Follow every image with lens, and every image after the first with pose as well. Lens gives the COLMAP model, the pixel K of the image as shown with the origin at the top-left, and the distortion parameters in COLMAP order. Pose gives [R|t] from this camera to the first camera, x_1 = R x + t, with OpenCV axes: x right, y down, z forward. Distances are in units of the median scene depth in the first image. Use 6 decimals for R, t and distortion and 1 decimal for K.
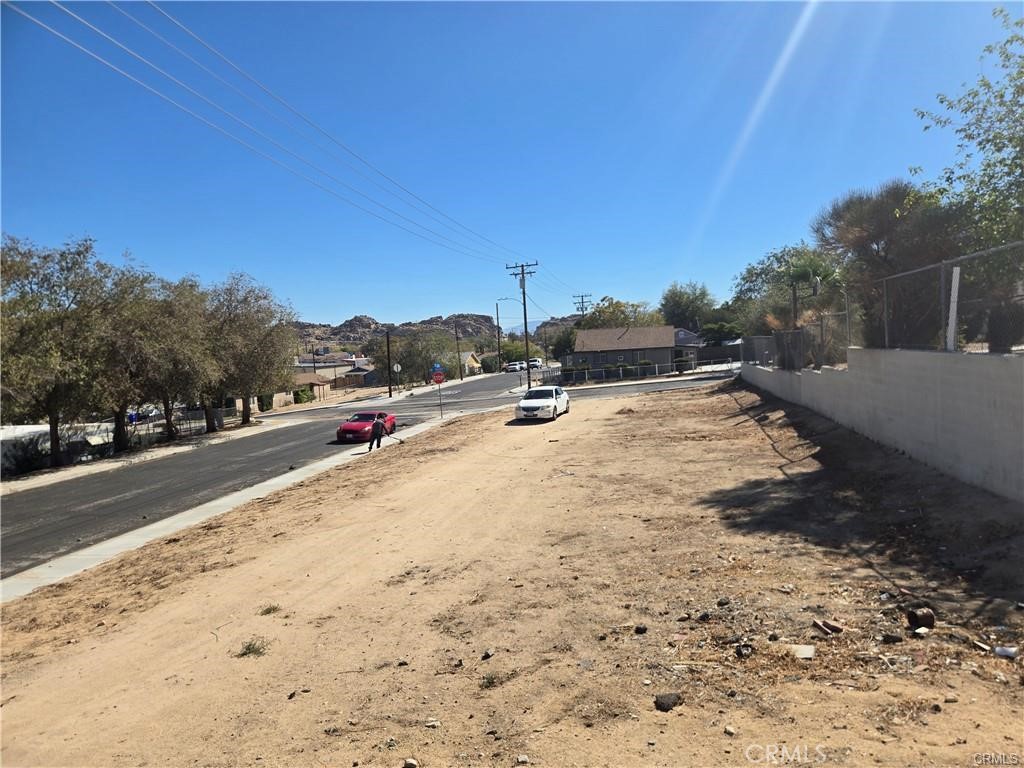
lens RADIAL K [[687.6, 0, 512.0], [0, 687.6, 384.0], [0, 0, 1]] dist [0.086002, -0.053695]
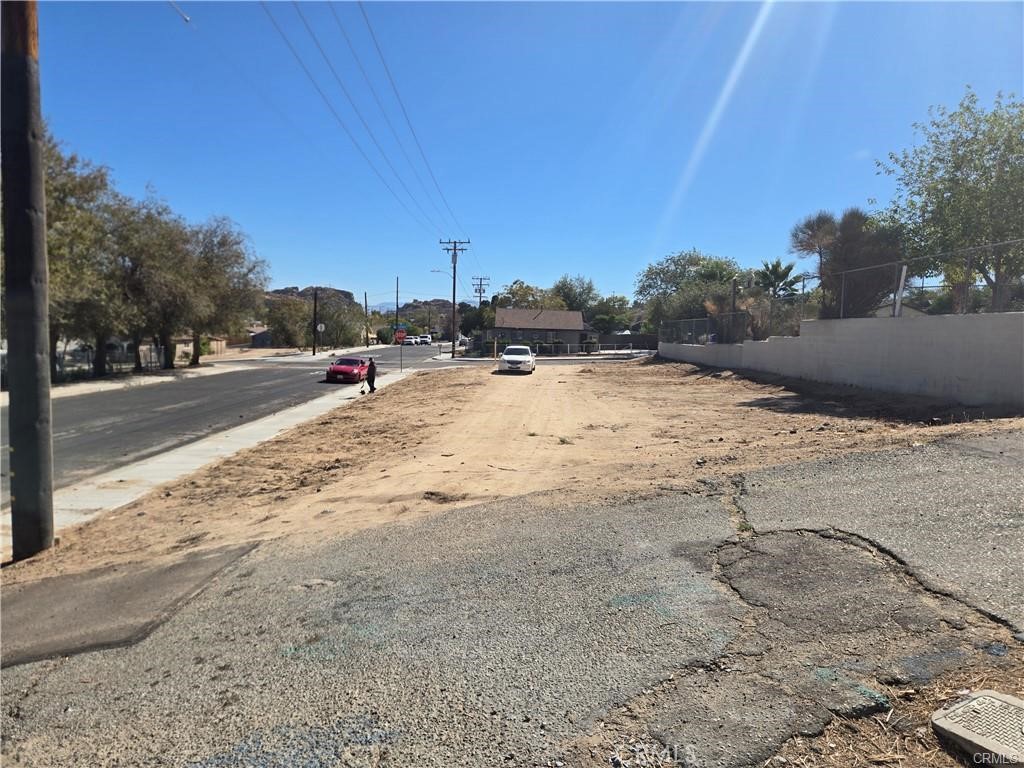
lens RADIAL K [[687.6, 0, 512.0], [0, 687.6, 384.0], [0, 0, 1]] dist [0.086002, -0.053695]
pose [[0.975076, 0.069778, 0.210612, -0.110330], [-0.073997, 0.997184, 0.012206, 0.029337], [-0.209168, -0.027486, 0.977493, -0.077899]]
